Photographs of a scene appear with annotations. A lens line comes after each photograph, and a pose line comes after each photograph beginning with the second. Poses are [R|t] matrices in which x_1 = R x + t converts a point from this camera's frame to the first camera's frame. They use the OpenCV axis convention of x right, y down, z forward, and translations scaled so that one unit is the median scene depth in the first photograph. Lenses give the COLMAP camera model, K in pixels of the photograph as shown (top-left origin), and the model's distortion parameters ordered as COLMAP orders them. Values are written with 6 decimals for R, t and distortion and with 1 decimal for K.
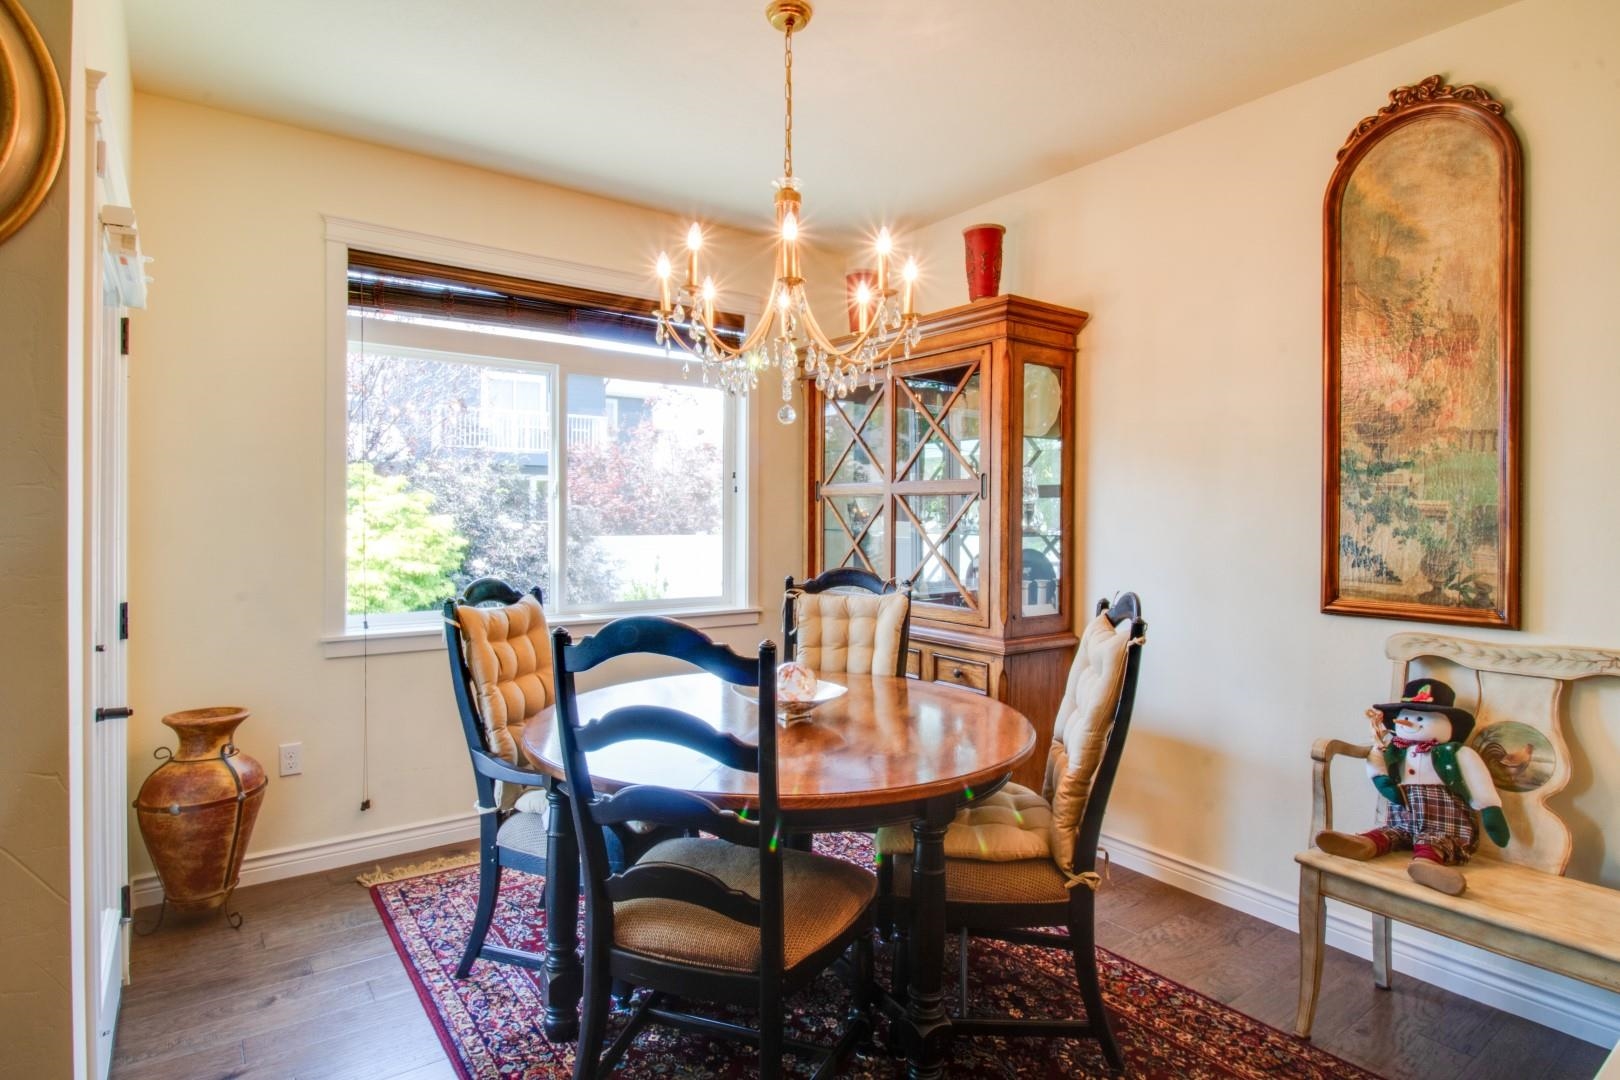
lens RADIAL K [[846.0, 0, 817.9], [0, 846.0, 531.4], [0, 0, 1]] dist [-0.006259, -0.000284]
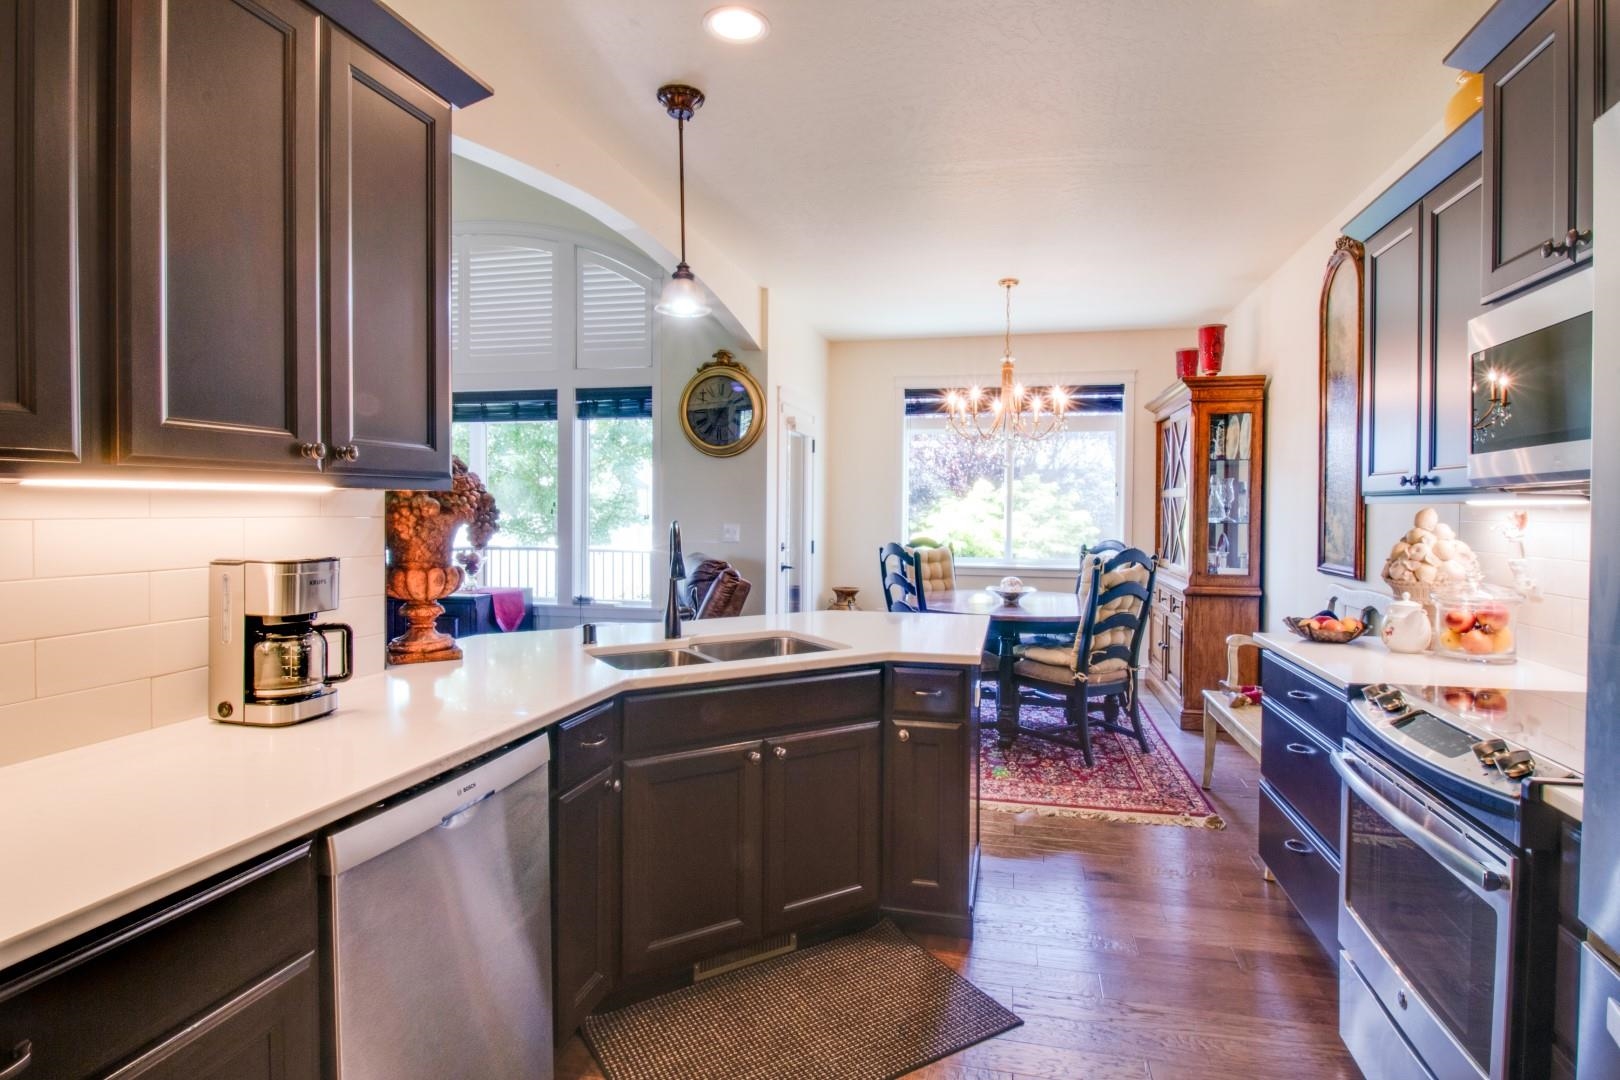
lens RADIAL K [[846.0, 0, 809.5], [0, 846.0, 539.3], [0, 0, 1]] dist [-0.006259, -0.000284]
pose [[0.630319, 0.023792, -0.775972, 0.778813], [-0.012996, 0.999714, 0.020095, 0.012377], [0.776227, -0.002582, 0.630448, -0.456358]]
